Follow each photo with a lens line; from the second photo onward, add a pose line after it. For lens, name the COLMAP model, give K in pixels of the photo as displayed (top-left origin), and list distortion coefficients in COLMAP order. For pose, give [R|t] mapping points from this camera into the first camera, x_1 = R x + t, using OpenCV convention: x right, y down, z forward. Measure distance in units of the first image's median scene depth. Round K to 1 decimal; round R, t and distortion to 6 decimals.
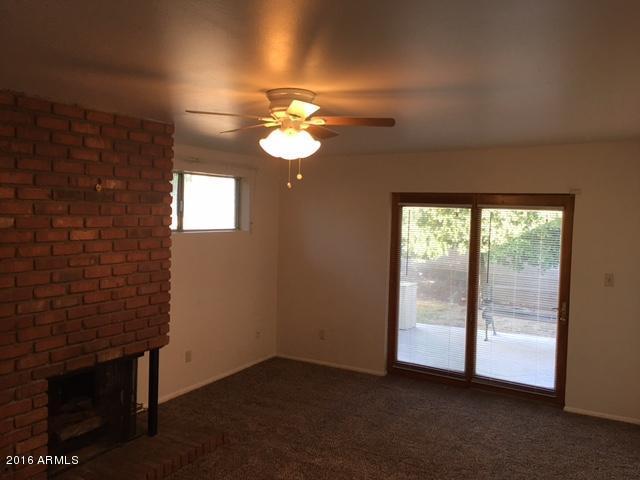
lens RADIAL K [[549.7, 0, 320.1], [0, 549.7, 231.9], [0, 0, 1]] dist [0.085629, -0.118208]
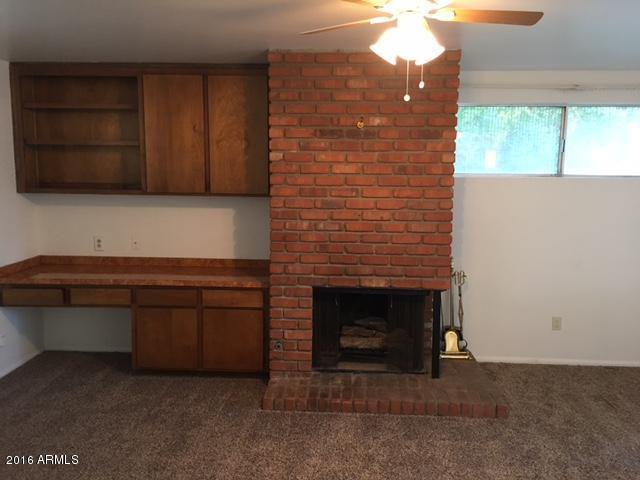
lens RADIAL K [[543.0, 0, 322.6], [0, 543.0, 223.0], [0, 0, 1]] dist [0.043607, -0.004711]
pose [[0.444223, 0.080243, -0.892315, 0.531658], [-0.035999, 0.996775, 0.071715, 0.037394], [0.895192, 0.000265, 0.445680, 0.466960]]
